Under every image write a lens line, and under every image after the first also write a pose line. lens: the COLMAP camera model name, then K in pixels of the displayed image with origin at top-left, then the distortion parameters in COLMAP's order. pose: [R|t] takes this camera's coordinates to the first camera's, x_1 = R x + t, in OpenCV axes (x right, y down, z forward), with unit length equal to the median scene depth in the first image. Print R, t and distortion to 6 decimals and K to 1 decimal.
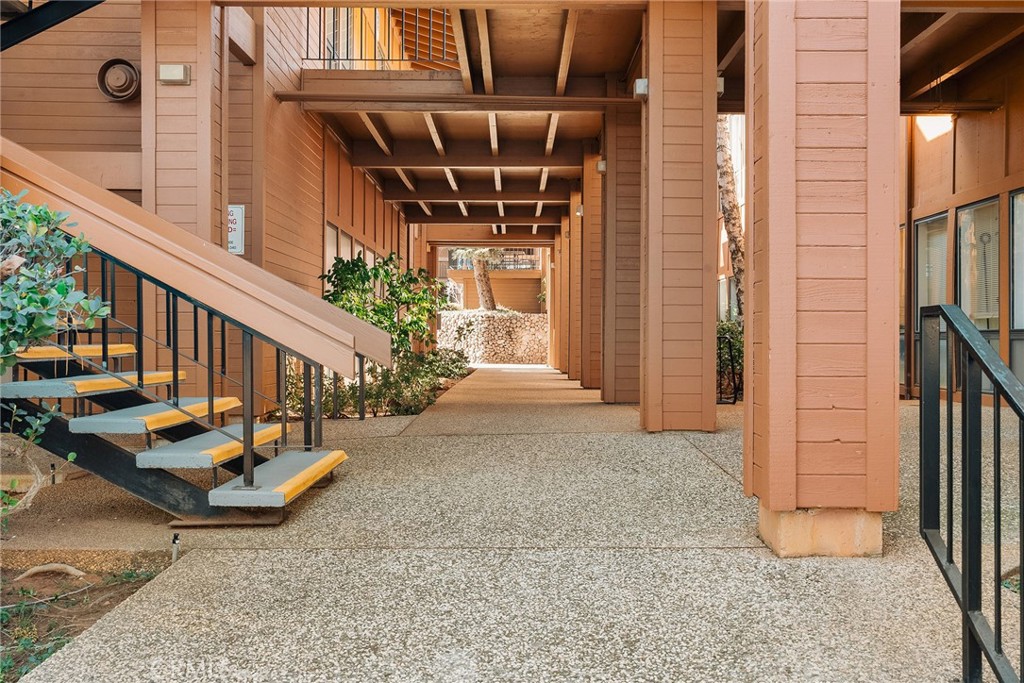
lens RADIAL K [[998.2, 0, 512.0], [0, 998.2, 341.5], [0, 0, 1]] dist [0.000036, -0.001834]
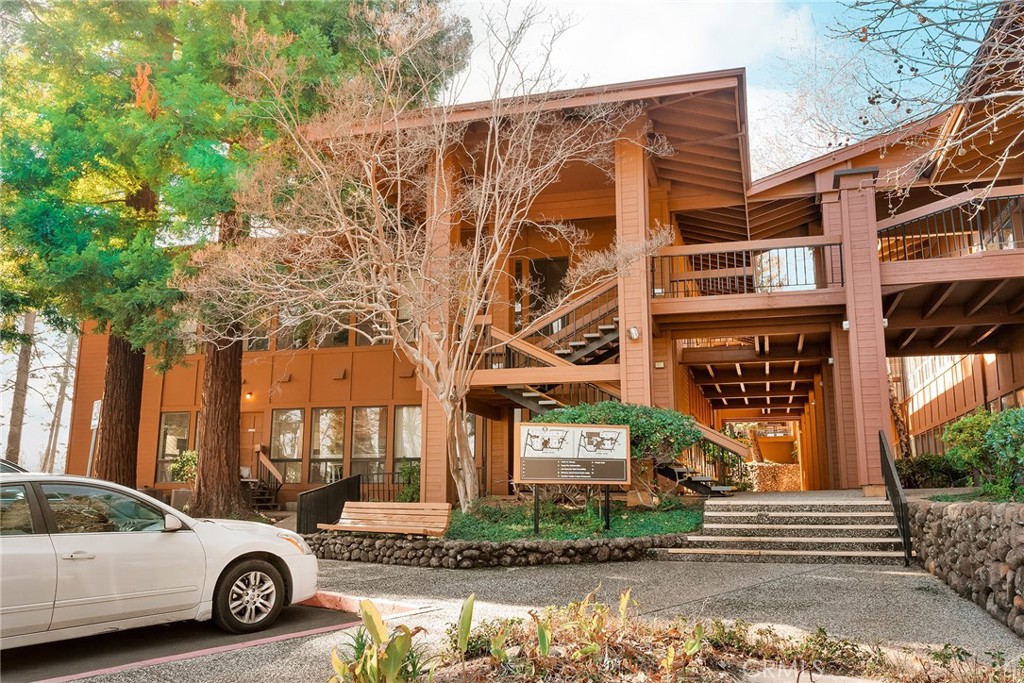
lens RADIAL K [[861.1, 0, 512.0], [0, 861.1, 341.5], [0, 0, 1]] dist [-0.005459, -0.003144]
pose [[0.960477, -0.053694, -0.273132, -0.023838], [0.000870, 0.981794, -0.189947, 0.053018], [0.278358, 0.182203, 0.943037, -0.564997]]
